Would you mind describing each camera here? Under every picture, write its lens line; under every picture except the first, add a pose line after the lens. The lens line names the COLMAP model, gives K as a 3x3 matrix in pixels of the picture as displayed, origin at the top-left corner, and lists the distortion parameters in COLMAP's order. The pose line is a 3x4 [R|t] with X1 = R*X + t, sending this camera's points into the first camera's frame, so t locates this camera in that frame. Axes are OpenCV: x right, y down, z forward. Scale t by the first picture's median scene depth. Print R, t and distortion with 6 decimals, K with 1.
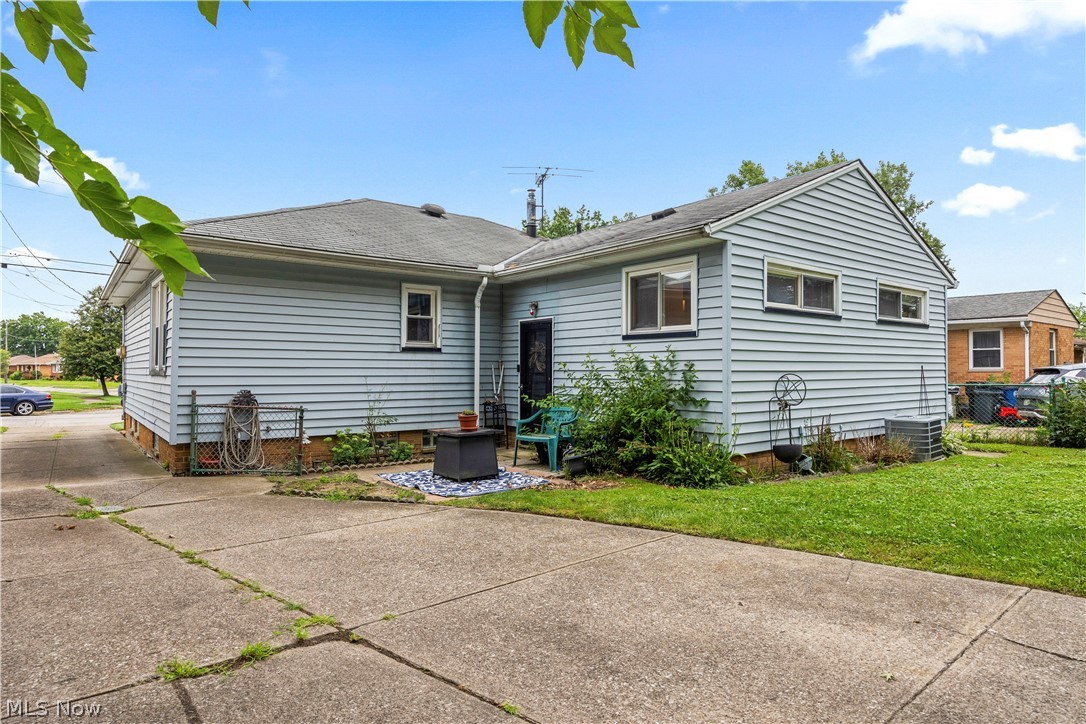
lens RADIAL K [[623.9, 0, 543.0], [0, 623.9, 362.0], [0, 0, 1]] dist [-0.005435, -0.000707]
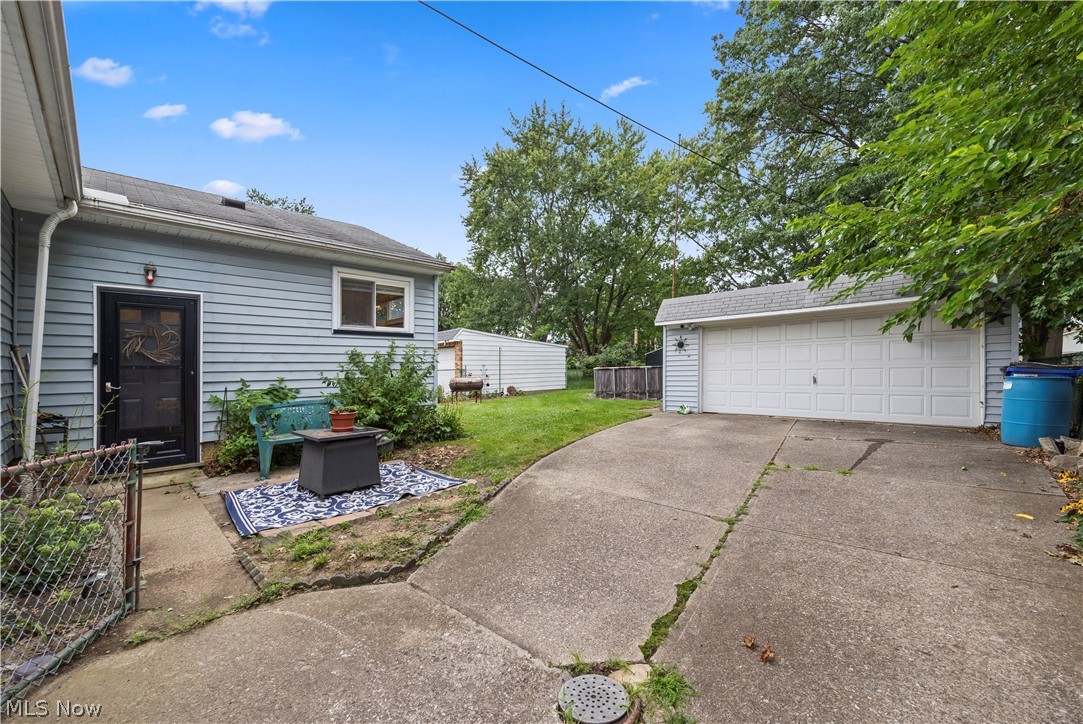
lens RADIAL K [[442.8, 0, 541.5], [0, 442.8, 362.0], [0, 0, 1]] dist [0.003933, -0.000146]
pose [[-0.128636, 0.018728, 0.991515, -0.677443], [0.002399, 0.999825, -0.018574, 0.028362], [-0.991689, -0.000011, -0.128658, 0.750296]]
